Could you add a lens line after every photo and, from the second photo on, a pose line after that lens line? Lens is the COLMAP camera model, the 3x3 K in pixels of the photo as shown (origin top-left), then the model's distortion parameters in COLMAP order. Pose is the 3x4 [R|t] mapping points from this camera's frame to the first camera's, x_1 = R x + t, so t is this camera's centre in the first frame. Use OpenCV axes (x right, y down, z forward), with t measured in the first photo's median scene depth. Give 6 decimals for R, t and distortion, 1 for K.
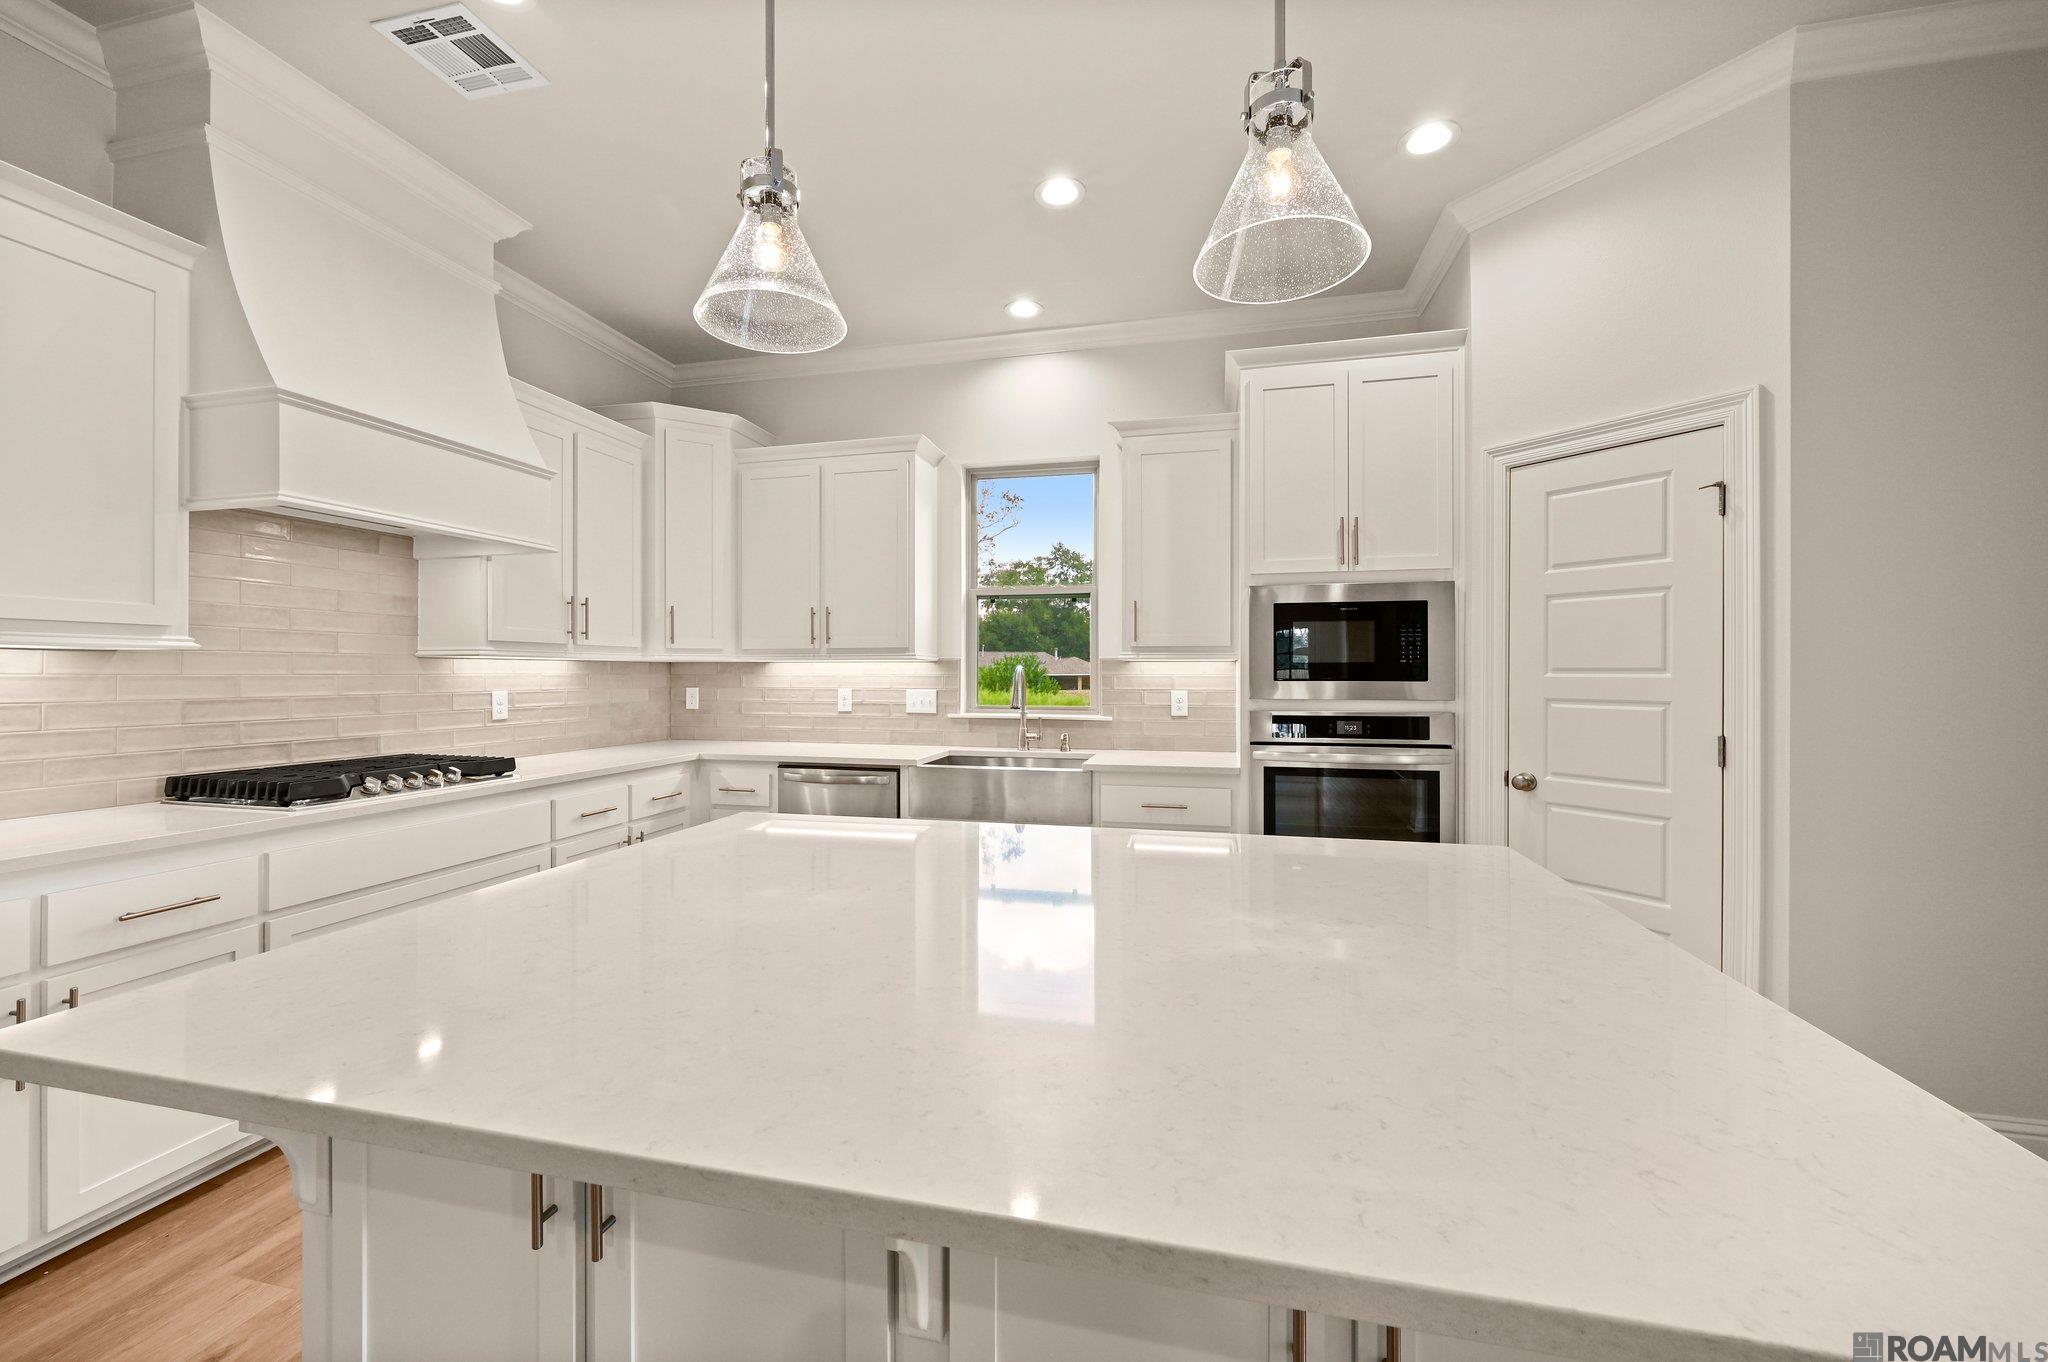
lens RADIAL K [[829.3, 0, 1023.4], [0, 829.3, 674.8], [0, 0, 1]] dist [-0.003600, 0.000644]
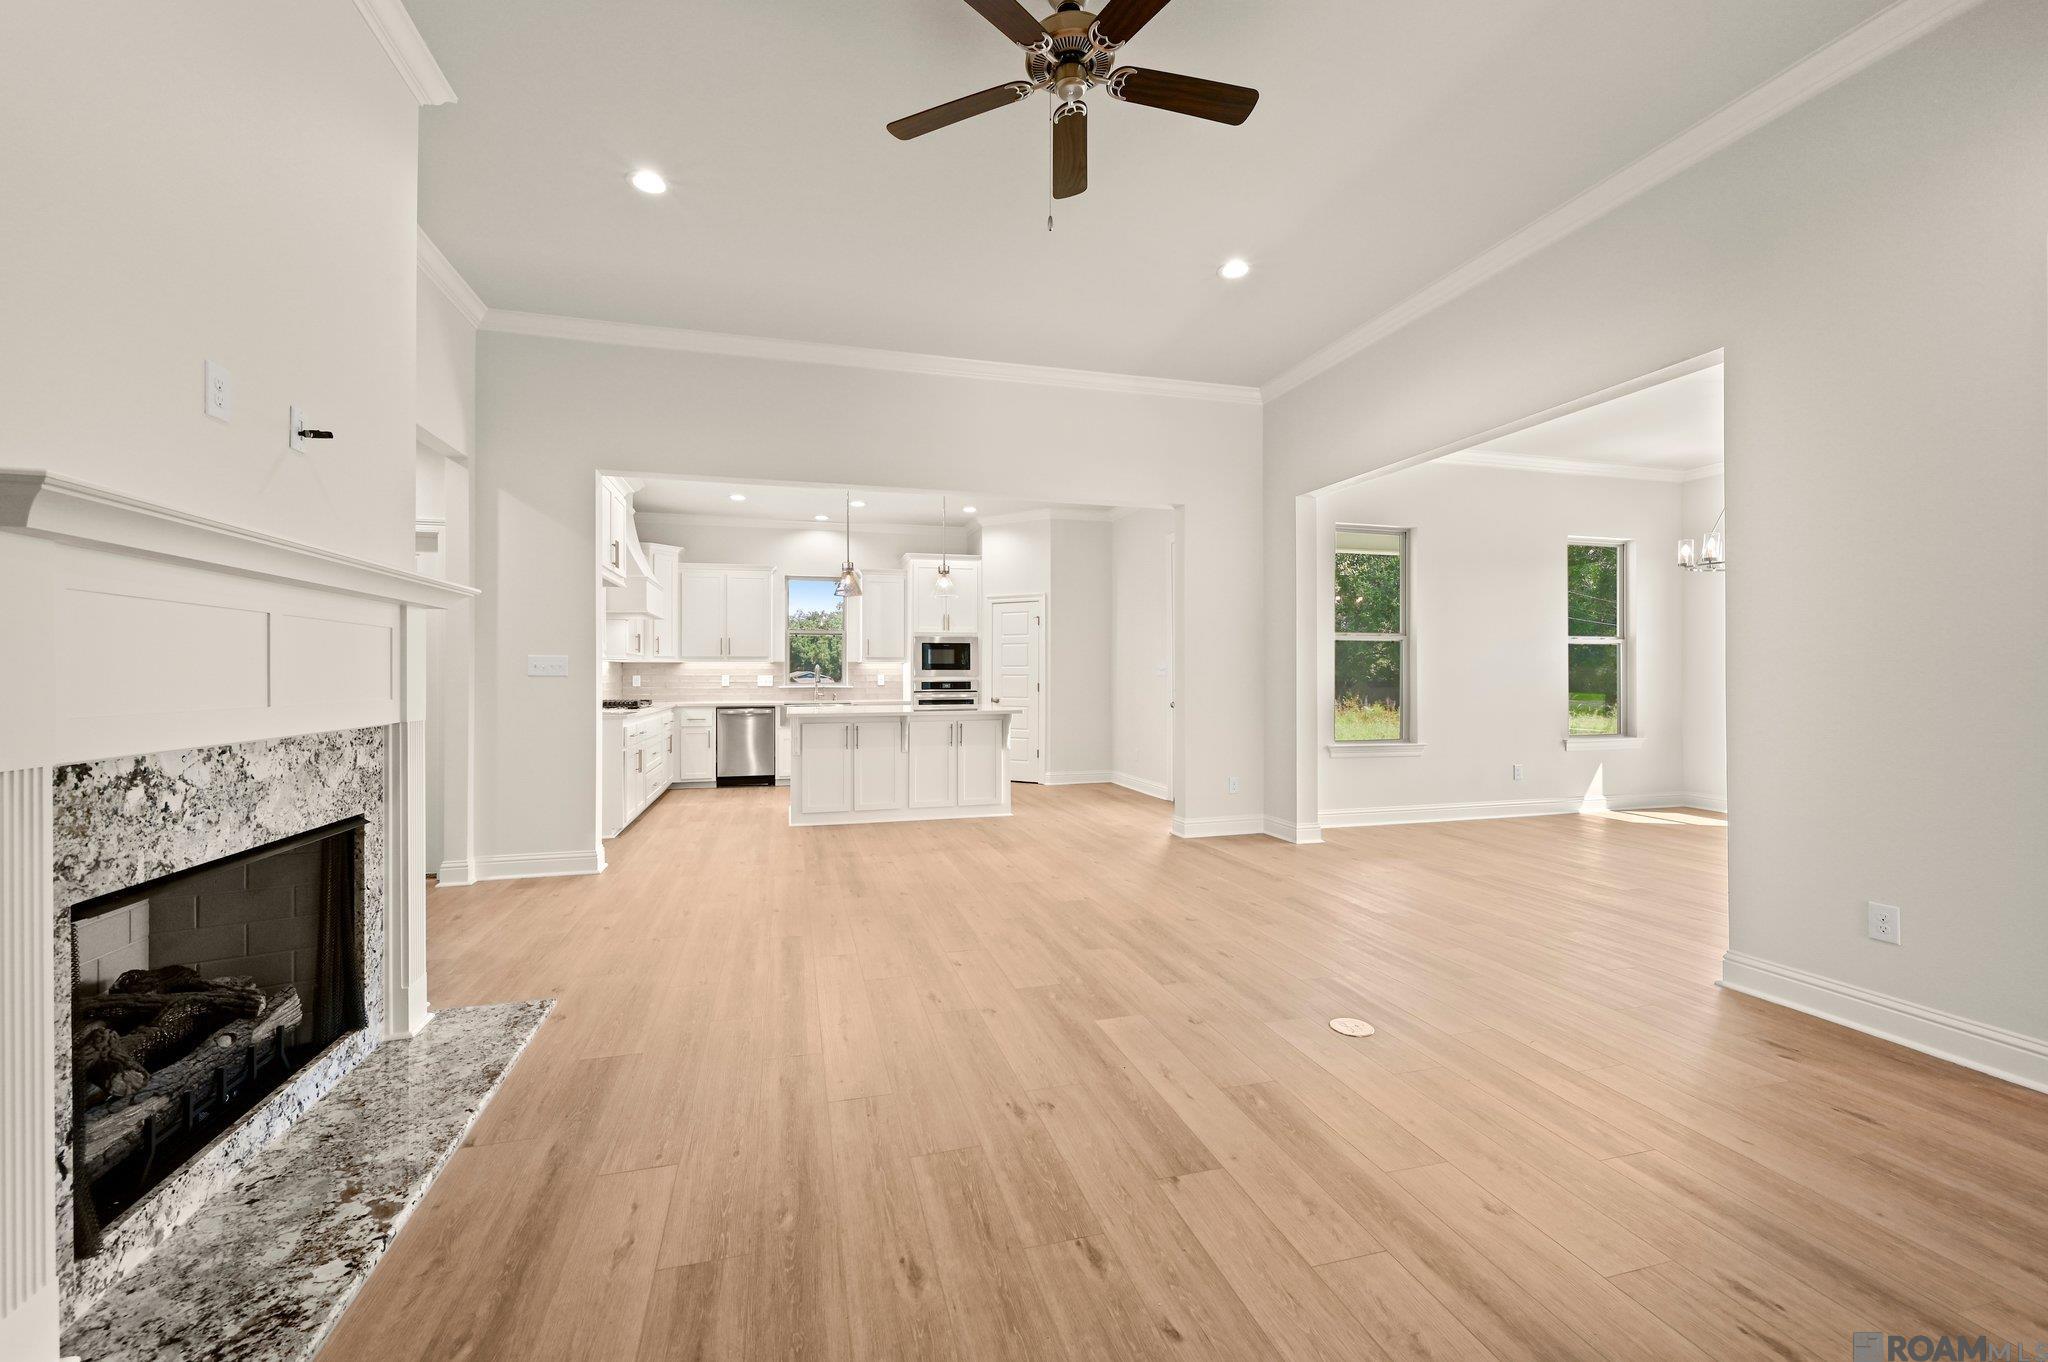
lens RADIAL K [[829.3, 0, 1014.4], [0, 829.3, 678.7], [0, 0, 1]] dist [-0.003600, 0.000644]
pose [[0.865136, -0.005453, 0.501508, -0.897905], [0.004387, 0.999985, 0.003304, 0.030528], [-0.501518, -0.000658, 0.865147, -1.712667]]
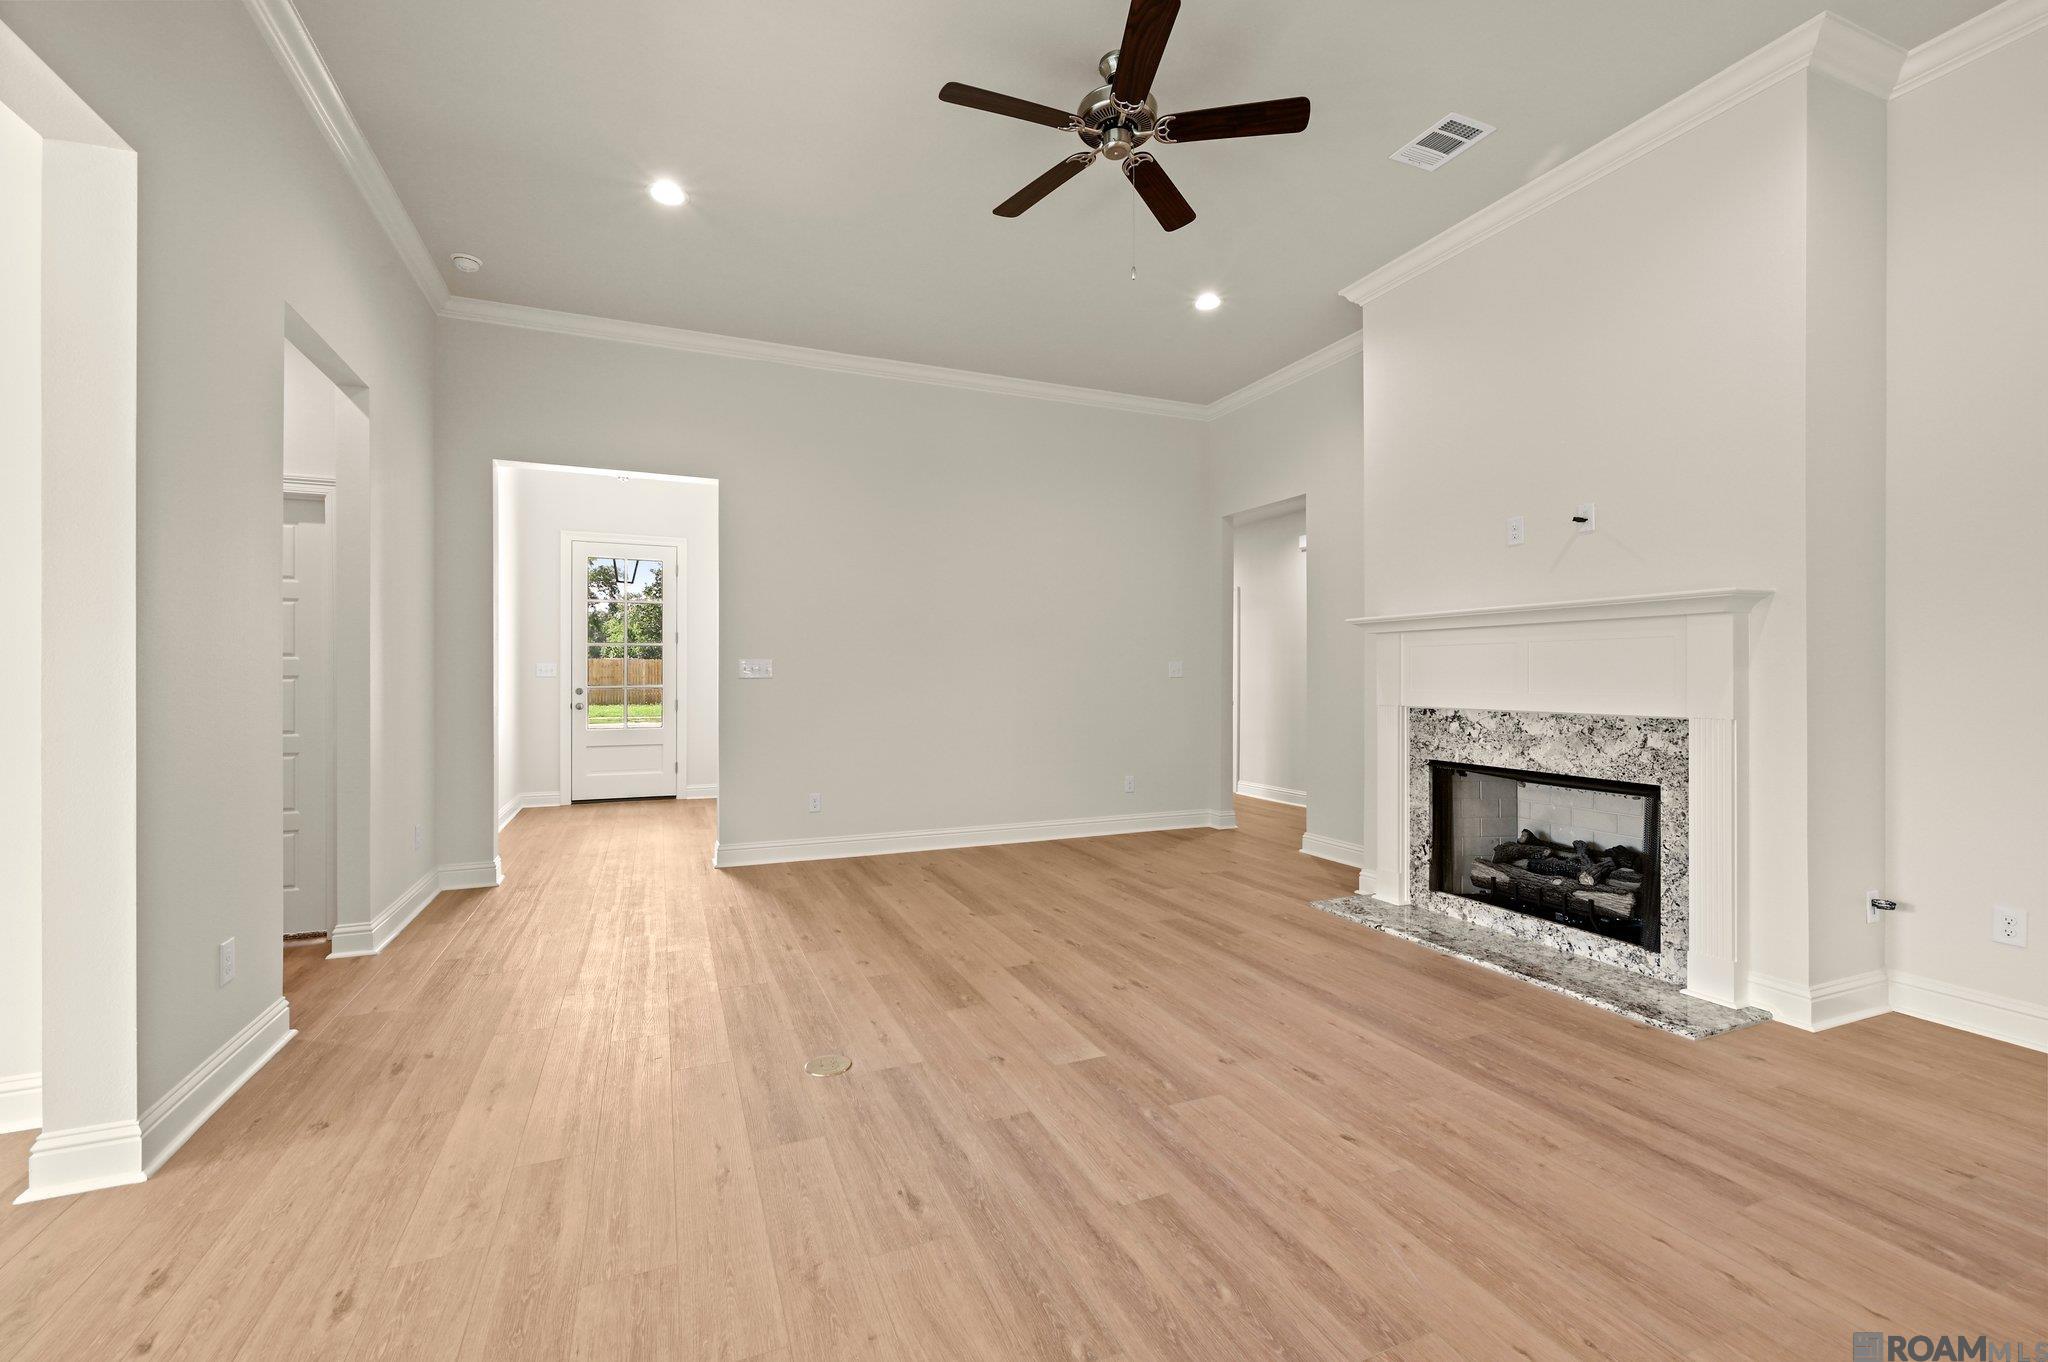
lens RADIAL K [[829.3, 0, 1002.7], [0, 829.3, 680.1], [0, 0, 1]] dist [-0.003600, 0.000644]
pose [[-0.802932, 0.002220, -0.596067, 0.237727], [-0.002652, 0.999970, 0.007296, 0.025945], [0.596065, 0.007439, -0.802902, -0.334067]]
